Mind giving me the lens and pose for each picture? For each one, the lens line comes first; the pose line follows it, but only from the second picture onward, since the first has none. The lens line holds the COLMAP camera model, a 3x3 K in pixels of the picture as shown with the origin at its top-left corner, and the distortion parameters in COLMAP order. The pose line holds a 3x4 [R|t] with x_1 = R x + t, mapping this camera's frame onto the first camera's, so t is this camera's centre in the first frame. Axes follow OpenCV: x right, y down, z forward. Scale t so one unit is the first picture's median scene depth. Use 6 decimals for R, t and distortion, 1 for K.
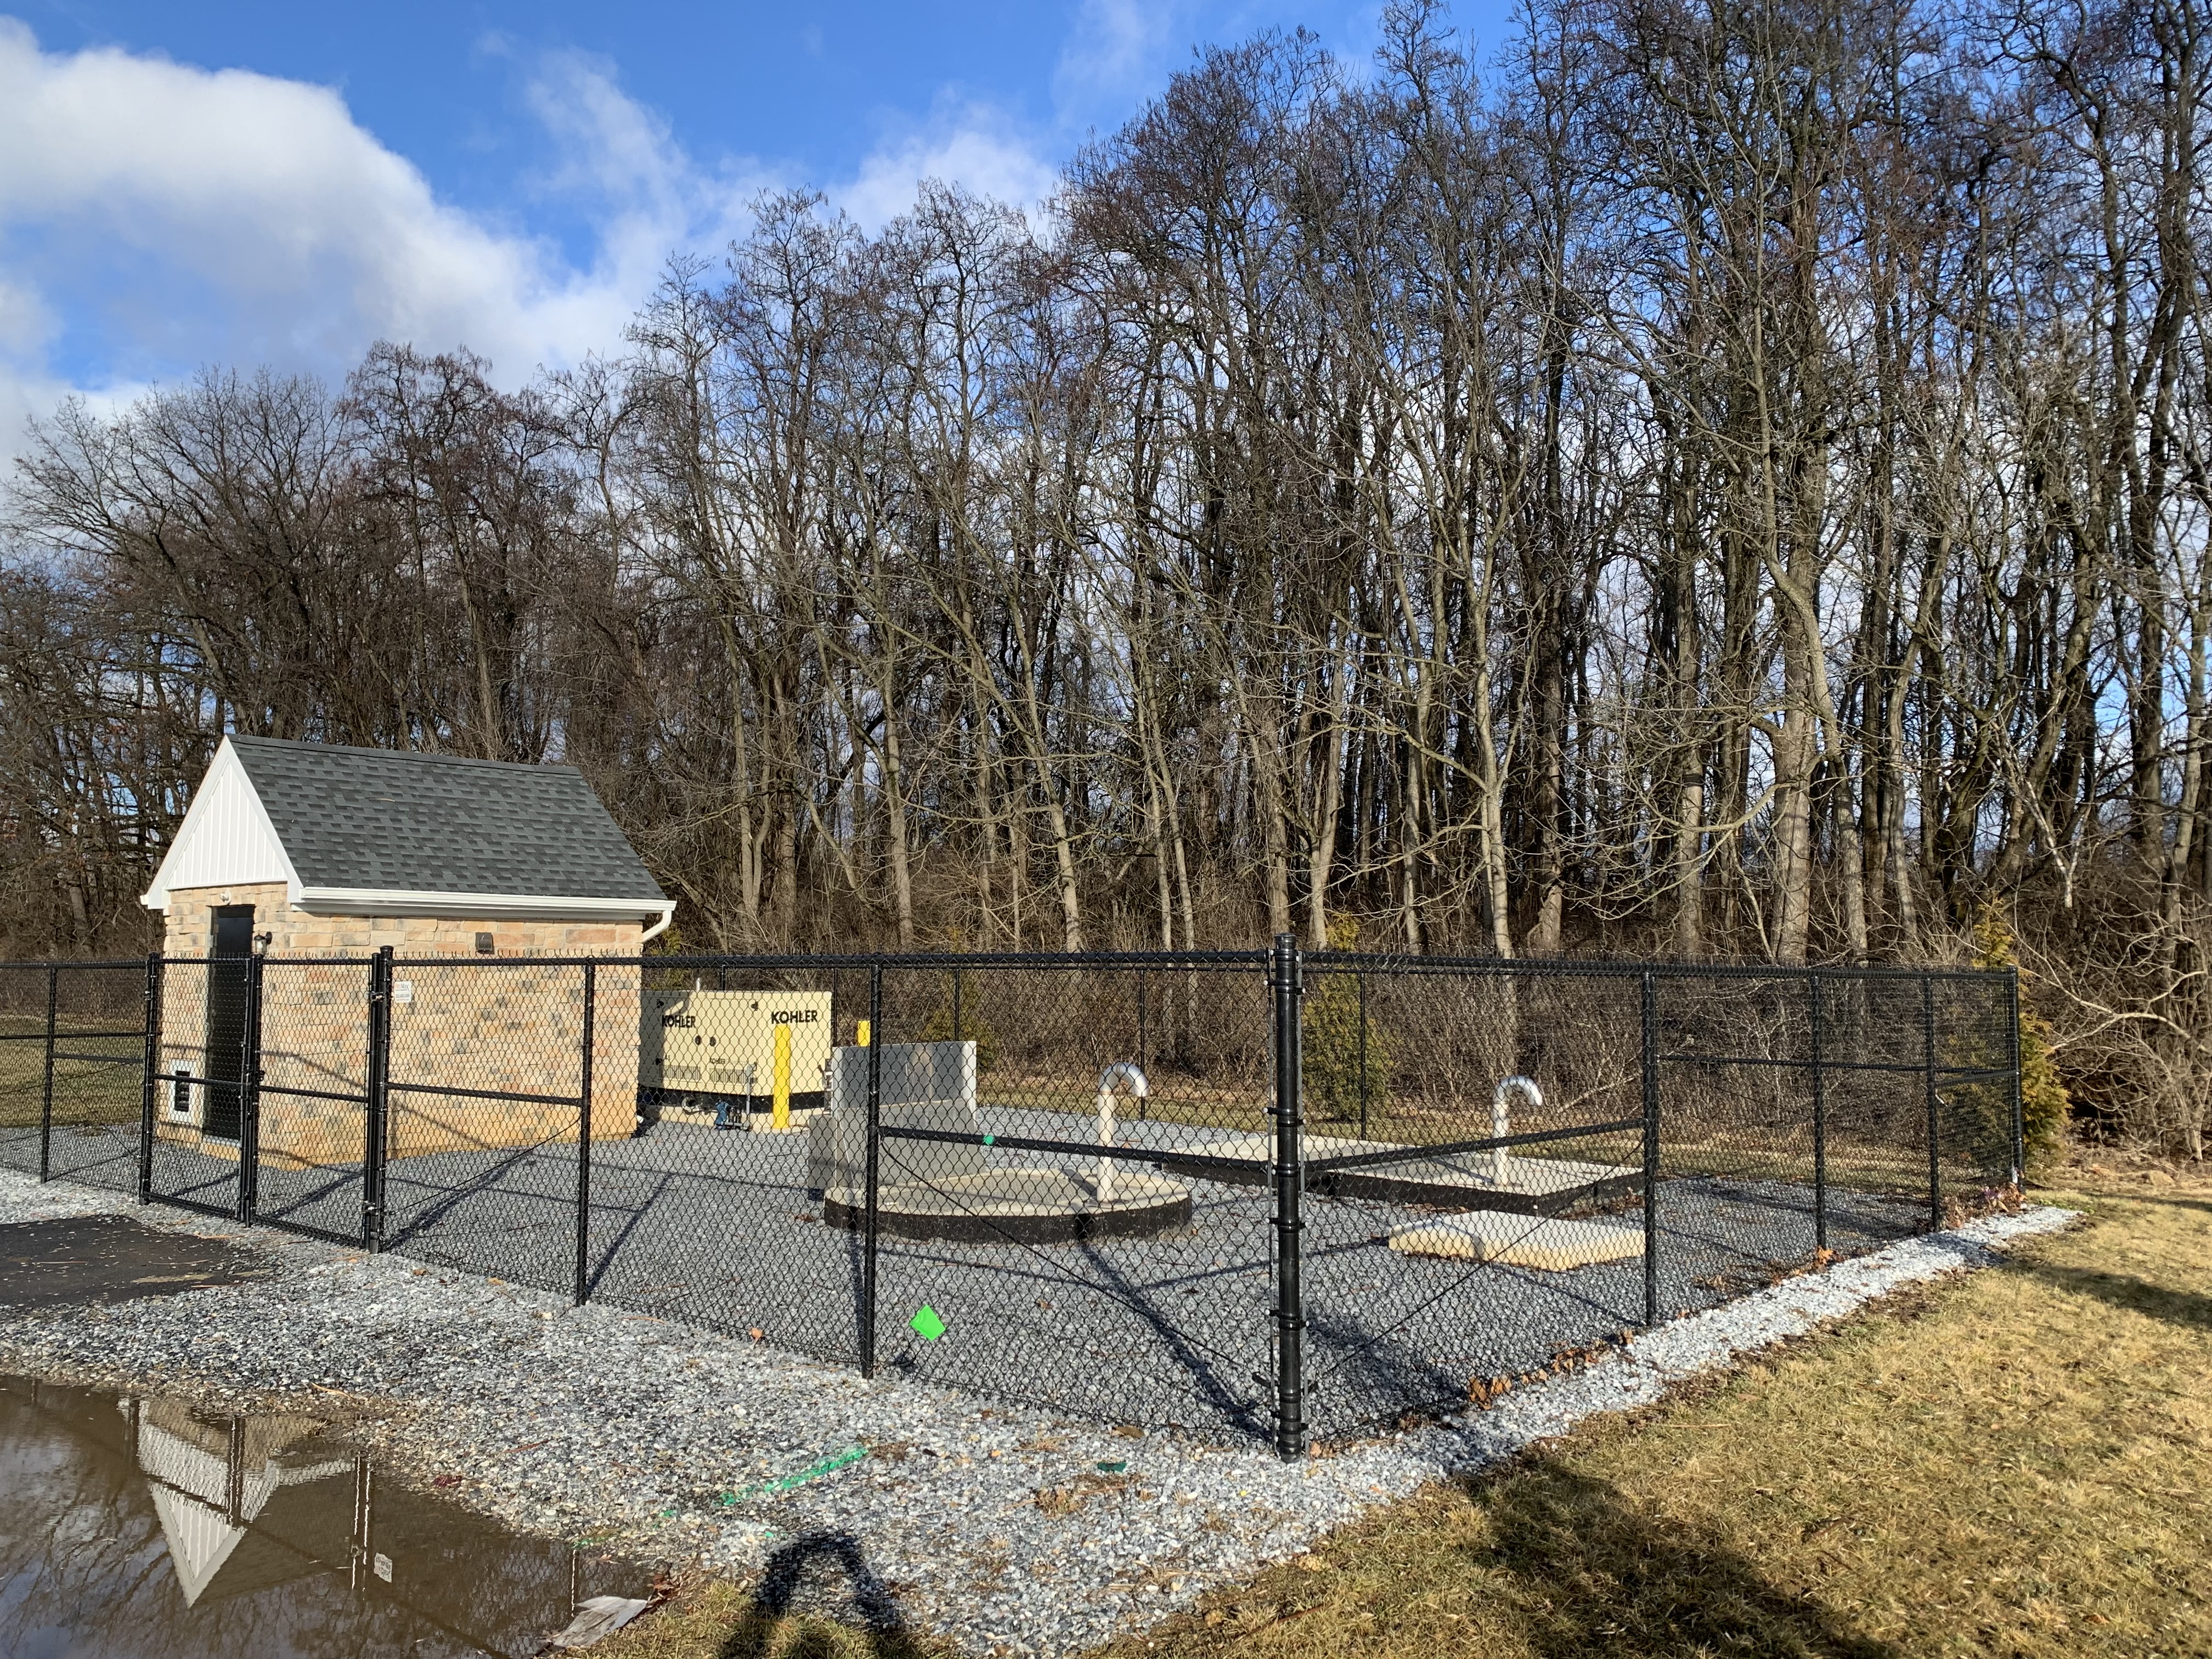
lens RADIAL K [[1720.0, 0, 1106.0], [0, 1720.0, 829.5], [0, 0, 1]] dist [-0.052507, -0.001553]
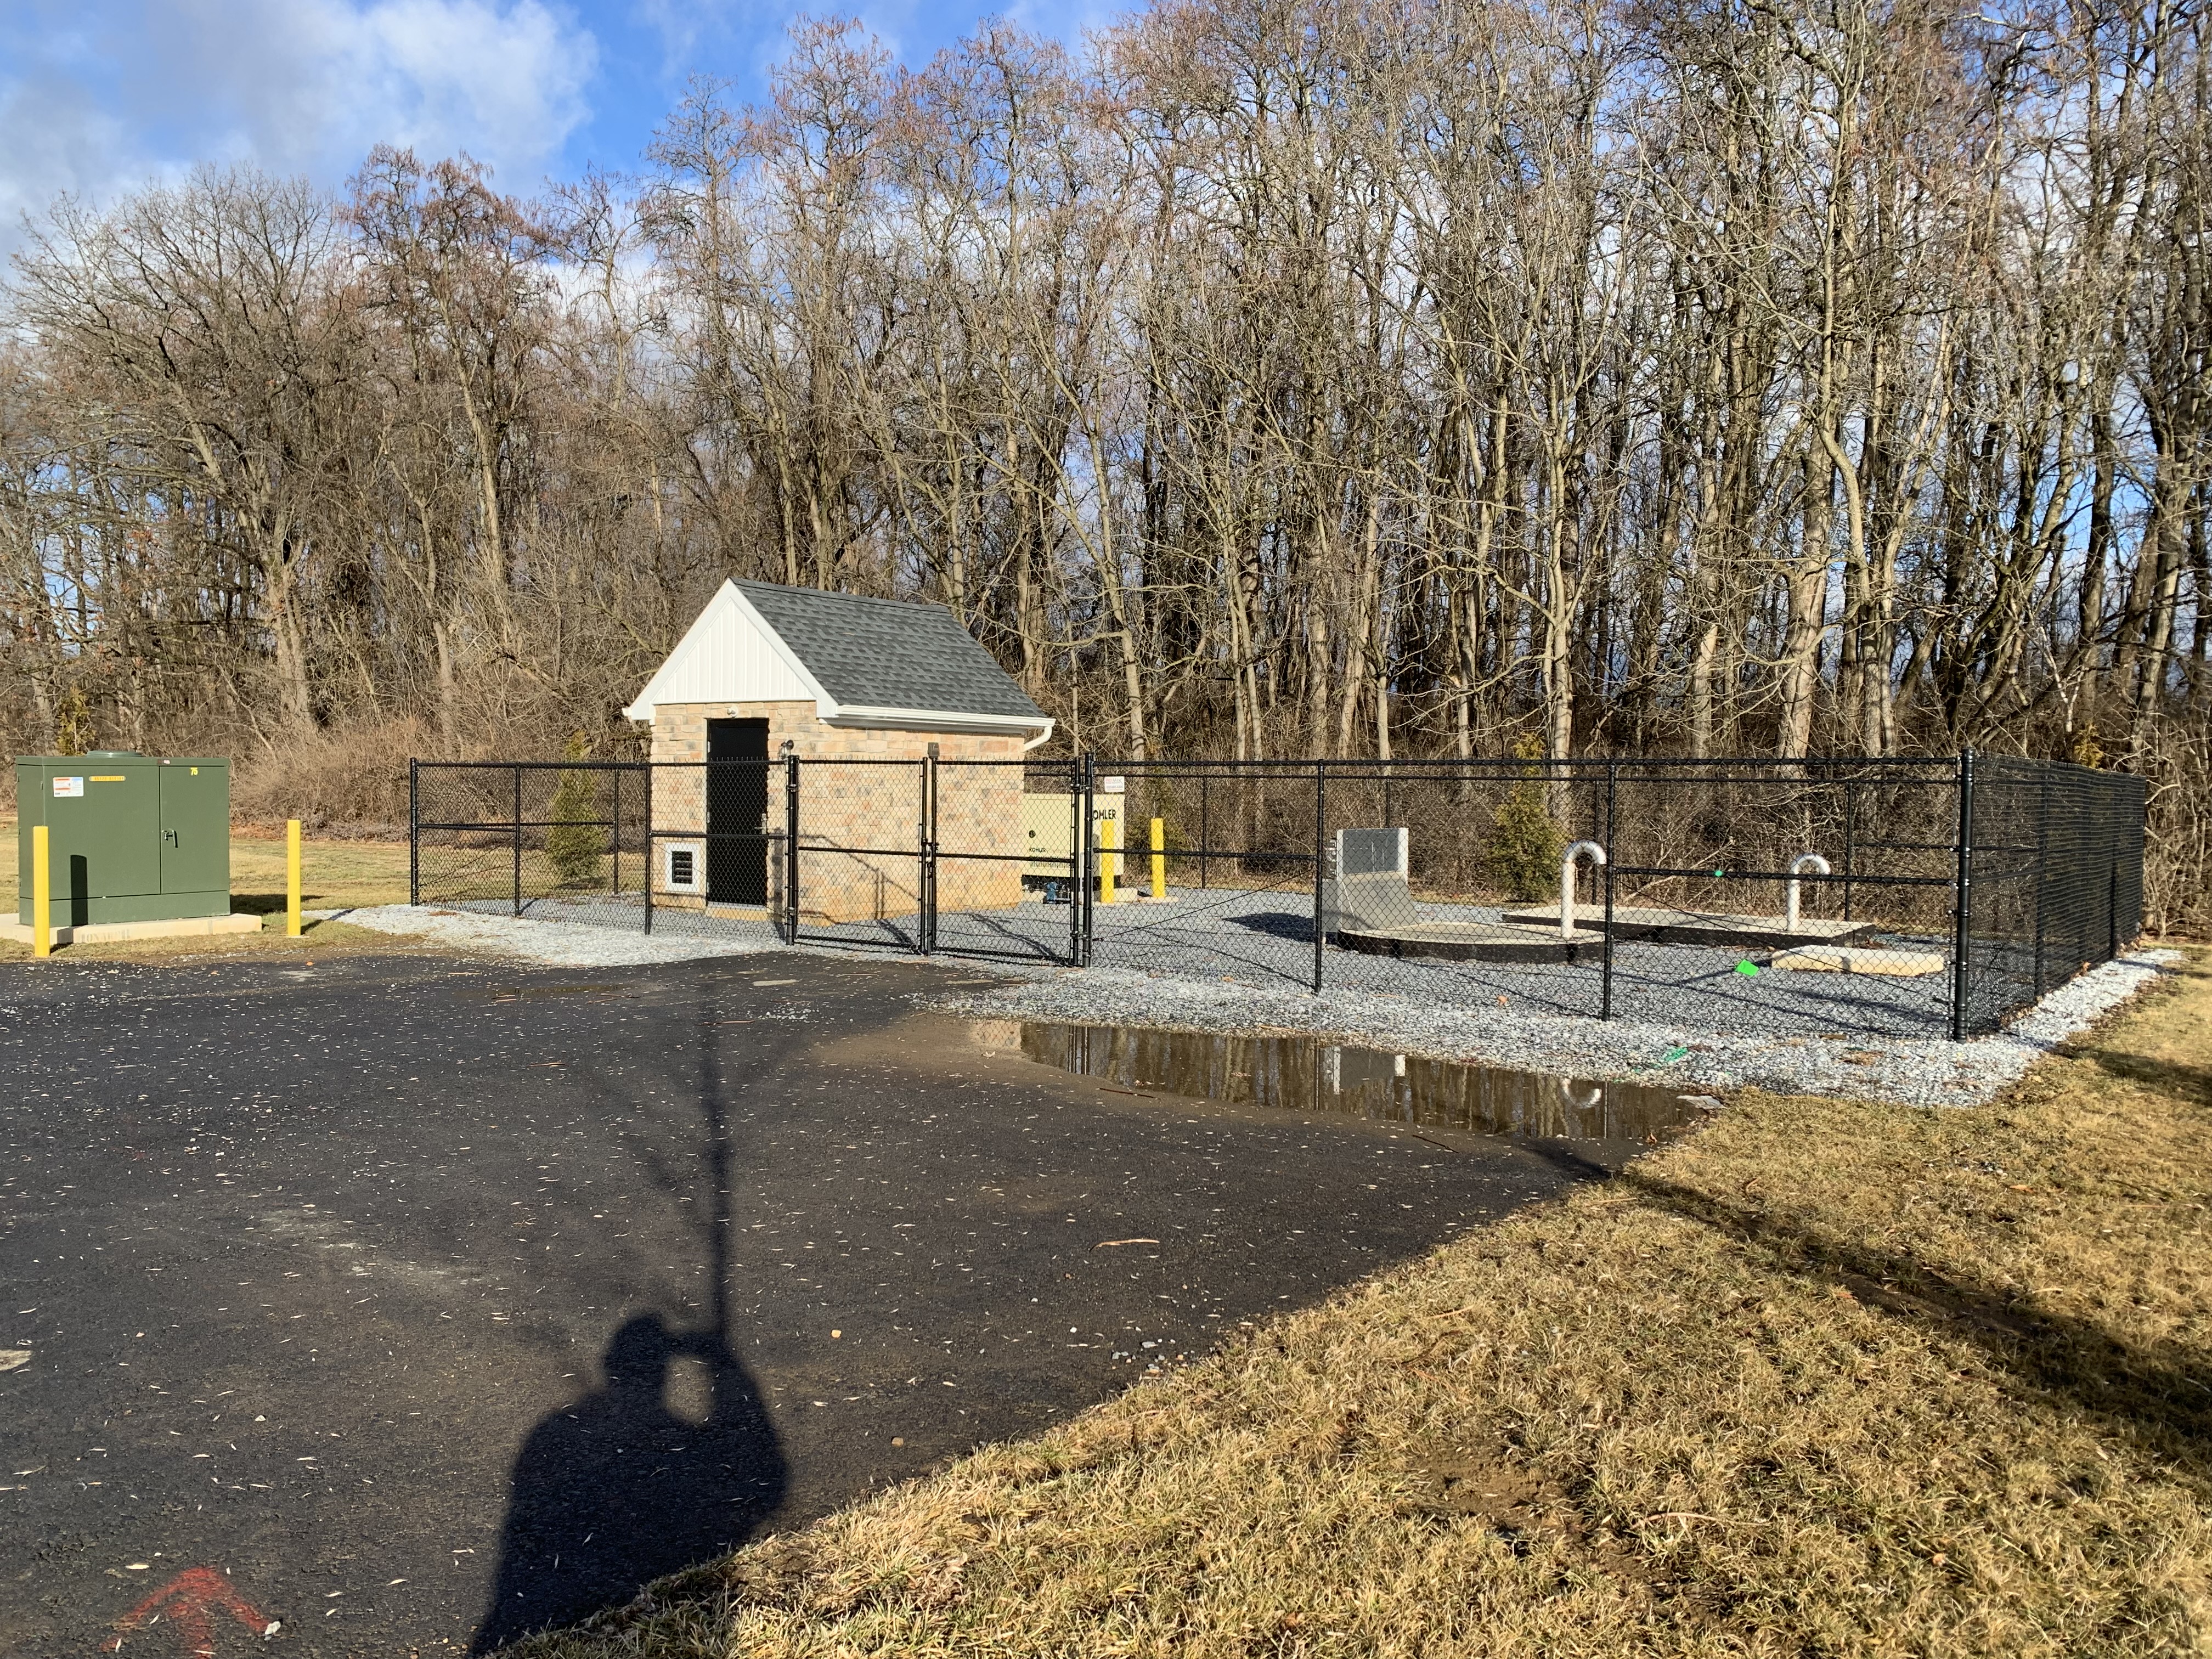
lens RADIAL K [[1688.0, 0, 1106.0], [0, 1688.0, 829.5], [0, 0, 1]] dist [-0.004609, -0.002534]
pose [[0.998523, 0.011323, 0.053135, -0.290011], [-0.016937, 0.994177, 0.106424, -0.009628], [-0.051621, -0.107167, 0.992900, -0.234516]]
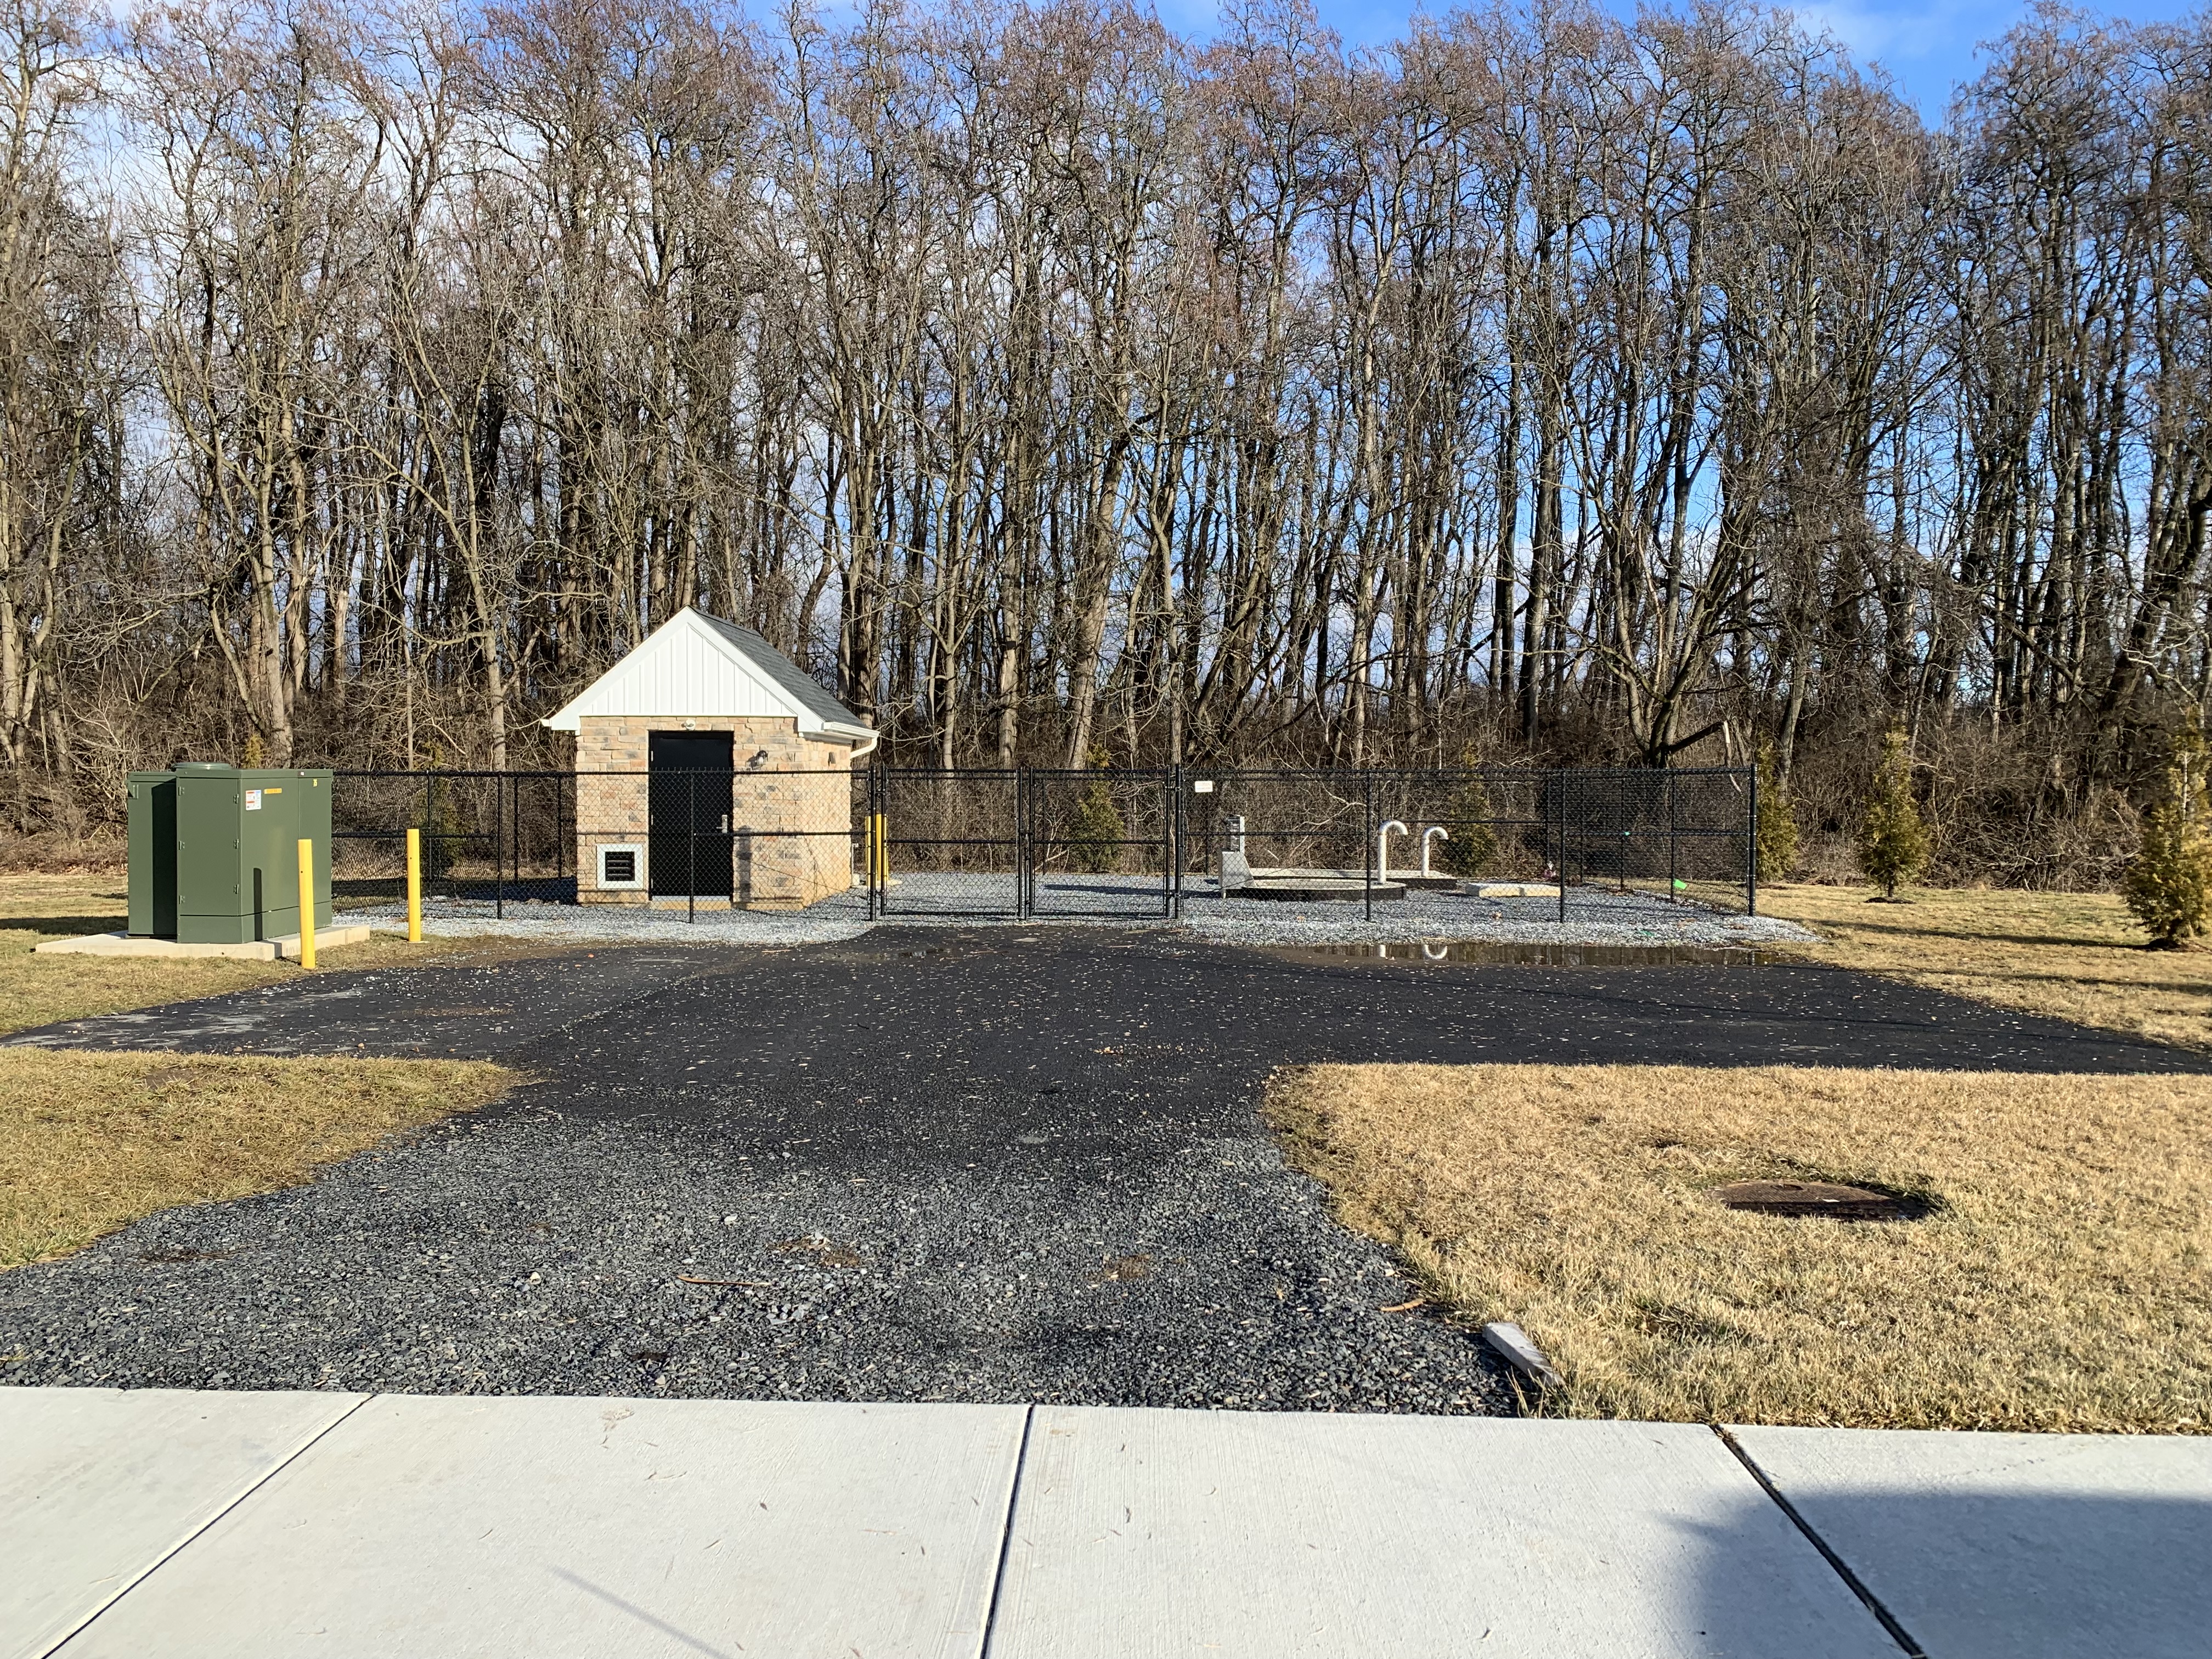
lens RADIAL K [[1720.0, 0, 1106.0], [0, 1720.0, 829.5], [0, 0, 1]] dist [-0.052507, -0.001553]
pose [[0.810421, -0.012352, 0.585717, -0.997882], [-0.048708, 0.994896, 0.088375, -0.014734], [-0.583819, -0.100150, 0.805683, -0.323877]]
